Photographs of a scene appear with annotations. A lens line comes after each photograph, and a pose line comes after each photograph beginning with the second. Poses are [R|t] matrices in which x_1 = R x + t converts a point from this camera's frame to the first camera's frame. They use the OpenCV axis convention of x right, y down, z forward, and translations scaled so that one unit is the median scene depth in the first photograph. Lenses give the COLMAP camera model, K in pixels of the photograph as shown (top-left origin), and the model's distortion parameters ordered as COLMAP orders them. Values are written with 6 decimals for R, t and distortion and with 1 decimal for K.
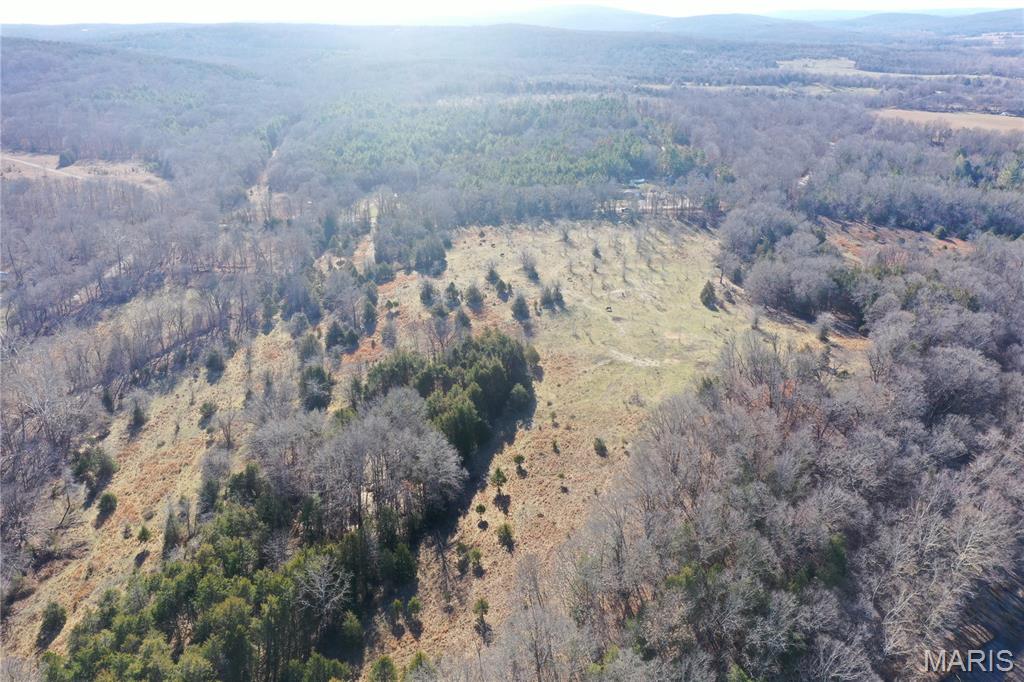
lens RADIAL K [[810.6, 0, 513.3], [0, 810.6, 336.5], [0, 0, 1]] dist [-0.004344, 0.001509]
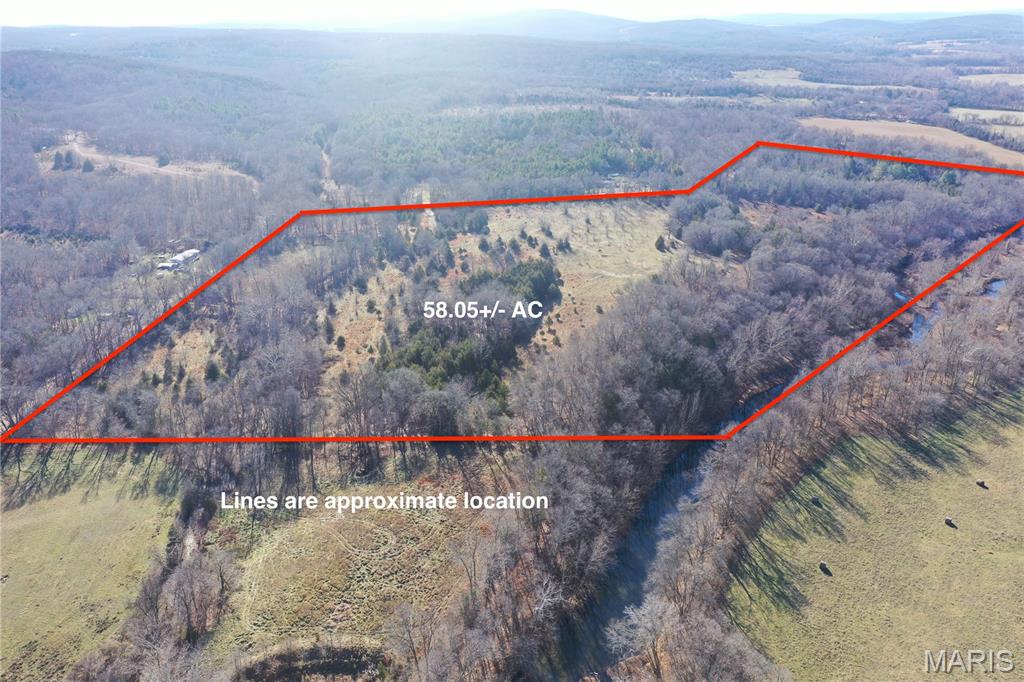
lens RADIAL K [[810.6, 0, 511.5], [0, 810.6, 345.6], [0, 0, 1]] dist [-0.004344, 0.001509]
pose [[0.999393, -0.009440, 0.033529, -0.091724], [0.009098, 0.999905, 0.010349, 0.110808], [-0.033624, -0.010038, 0.999384, -0.500867]]
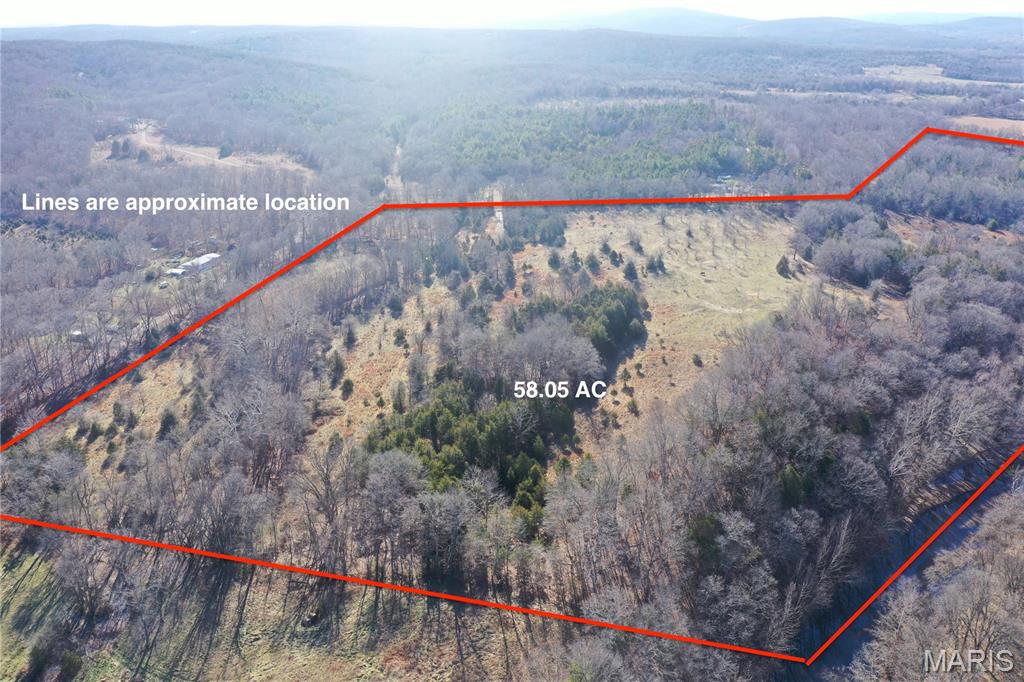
lens RADIAL K [[810.6, 0, 511.5], [0, 810.6, 343.6], [0, 0, 1]] dist [-0.004344, 0.001509]
pose [[0.995438, 0.037067, -0.087917, -0.048994], [-0.036511, 0.999302, 0.007920, 0.060250], [0.088149, -0.004674, 0.996096, -0.224063]]
